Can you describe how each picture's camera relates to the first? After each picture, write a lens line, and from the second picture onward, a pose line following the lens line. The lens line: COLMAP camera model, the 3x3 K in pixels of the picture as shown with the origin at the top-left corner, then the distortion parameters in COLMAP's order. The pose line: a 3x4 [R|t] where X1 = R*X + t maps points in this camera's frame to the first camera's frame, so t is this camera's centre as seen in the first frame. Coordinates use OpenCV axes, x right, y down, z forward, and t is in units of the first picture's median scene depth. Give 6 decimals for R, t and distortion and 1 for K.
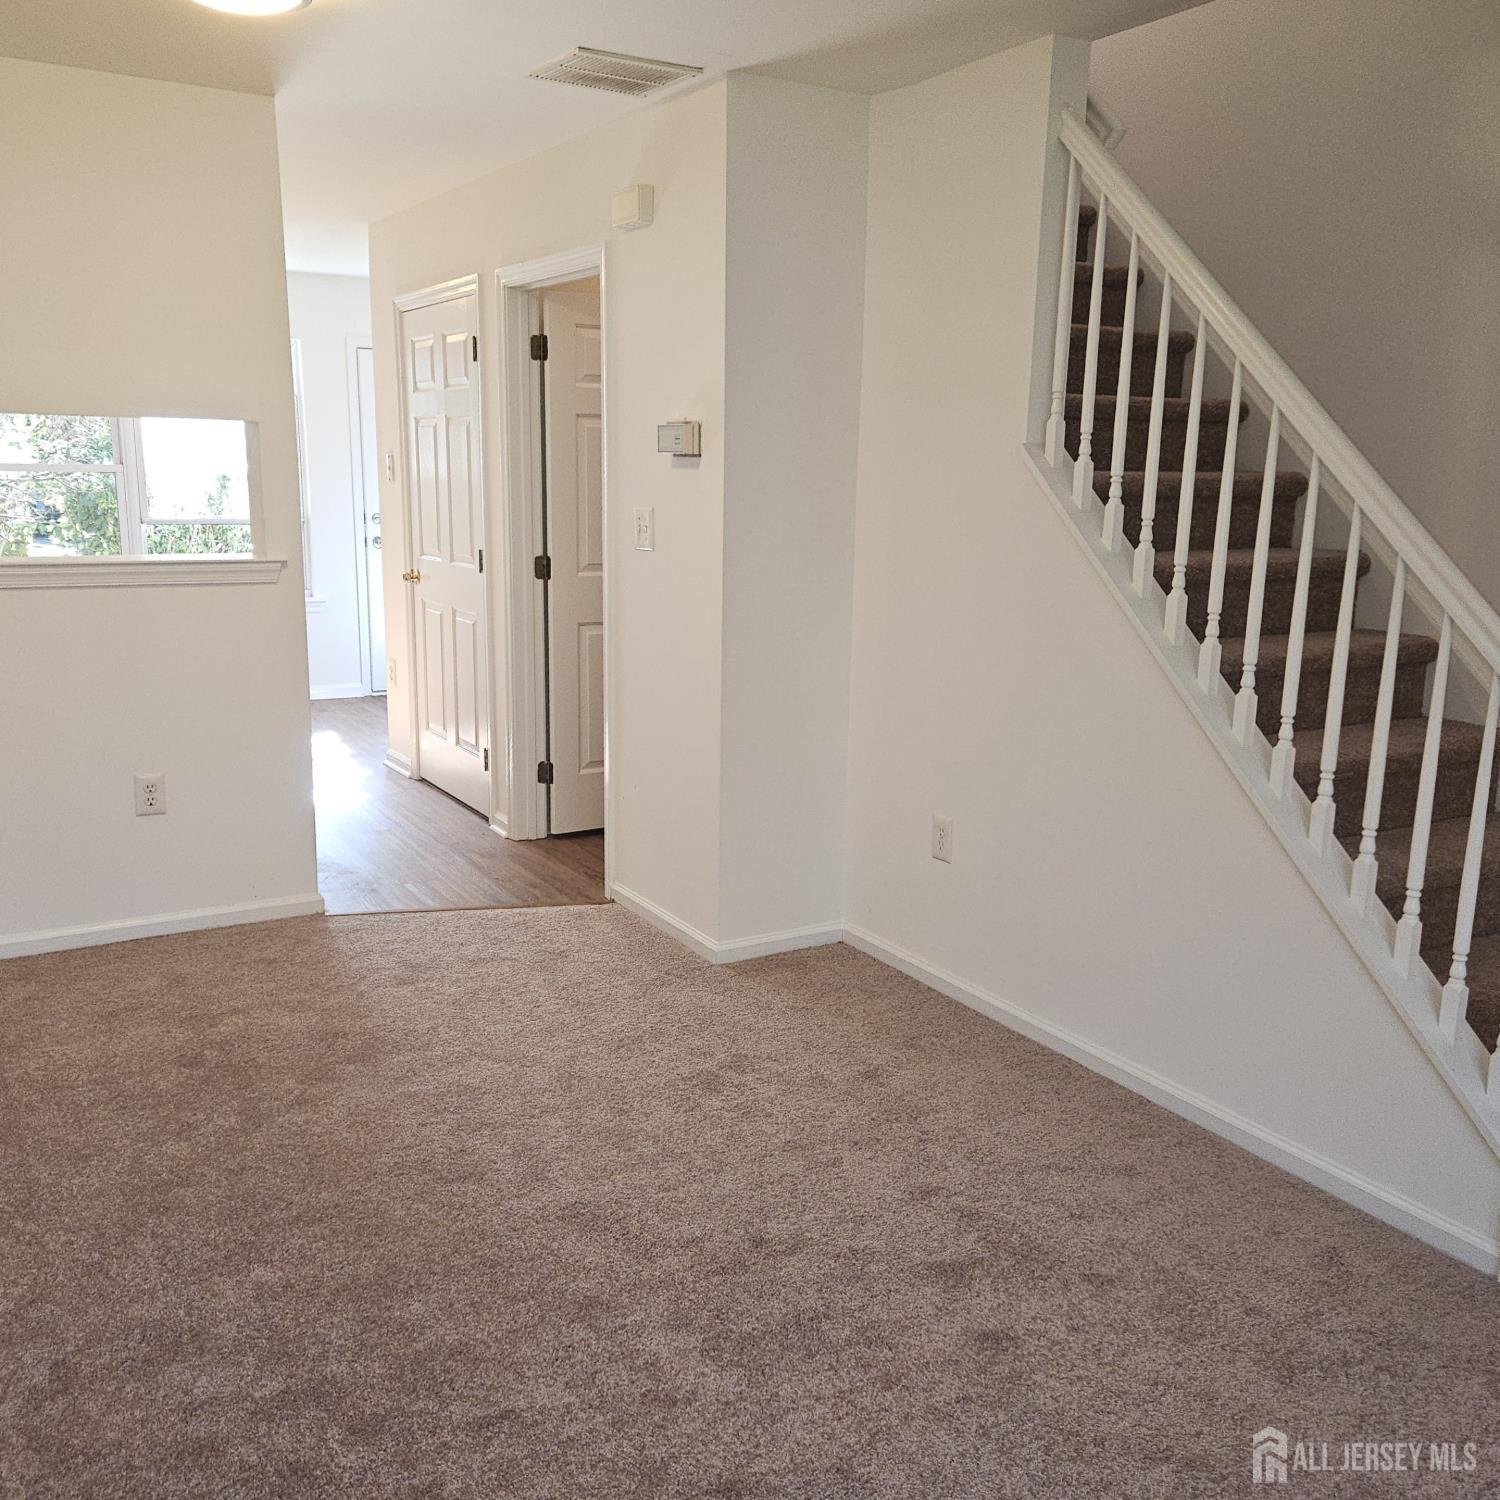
lens RADIAL K [[1366.4, 0, 750.0], [0, 1366.4, 750.0], [0, 0, 1]] dist [0.050833, -0.021327]
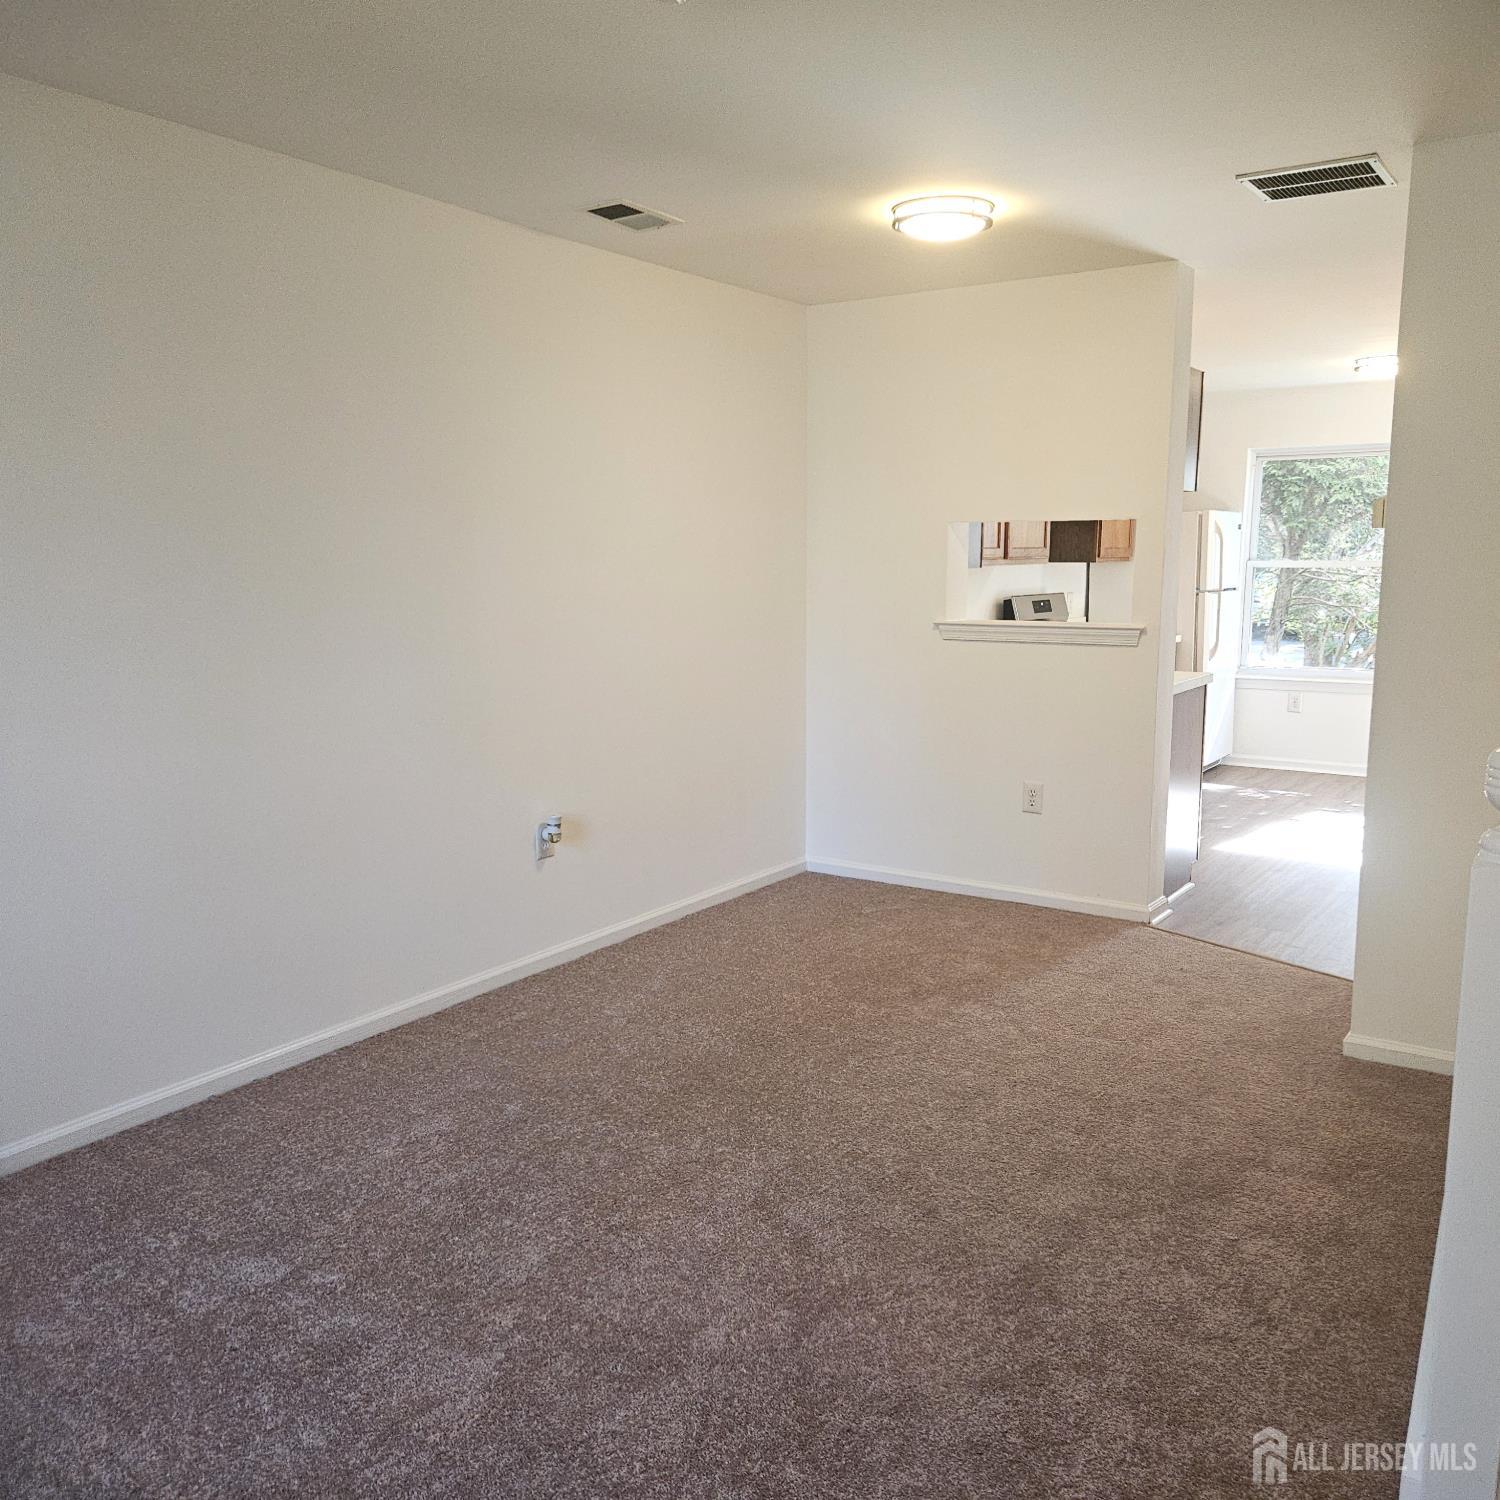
lens RADIAL K [[1315.9, 0, 750.0], [0, 1315.9, 750.0], [0, 0, 1]] dist [0.008531, -0.007319]
pose [[0.428339, 0.116118, -0.896126, 0.617839], [-0.162745, 0.985406, 0.049896, -0.034115], [0.888842, 0.124468, 0.440985, 0.195754]]
